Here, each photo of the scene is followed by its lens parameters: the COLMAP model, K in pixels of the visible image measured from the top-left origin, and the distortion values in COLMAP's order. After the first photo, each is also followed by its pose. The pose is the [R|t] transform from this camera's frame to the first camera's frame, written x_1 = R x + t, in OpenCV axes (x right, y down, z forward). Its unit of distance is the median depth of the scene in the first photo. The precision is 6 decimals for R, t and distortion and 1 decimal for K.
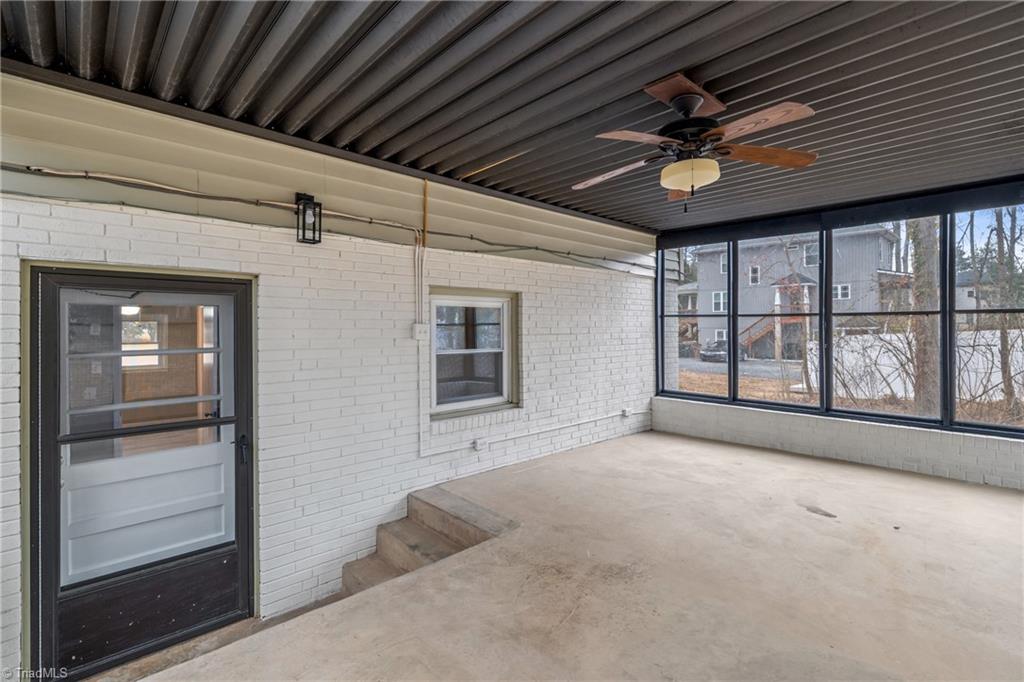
lens RADIAL K [[466.6, 0, 511.0], [0, 466.6, 342.7], [0, 0, 1]] dist [-0.000440, -0.000465]
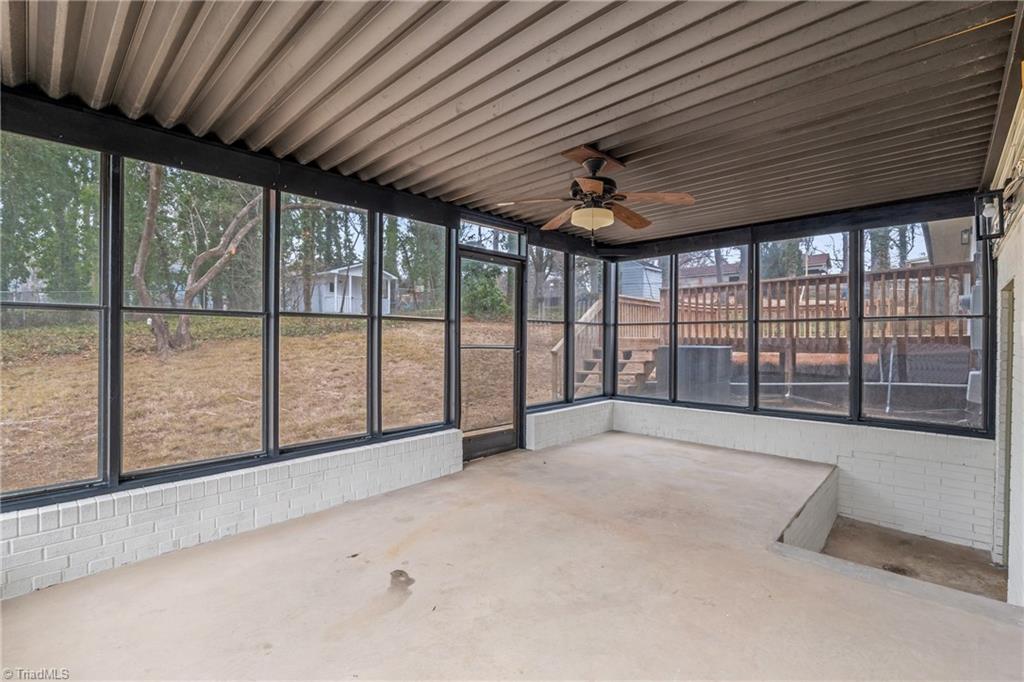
lens RADIAL K [[466.6, 0, 511.0], [0, 466.6, 342.7], [0, 0, 1]] dist [-0.000440, -0.000465]
pose [[-0.997191, 0.004486, -0.074768, 0.703973], [0.001777, 0.999341, 0.036254, -0.050649], [0.074882, 0.036019, -0.996542, 2.256430]]
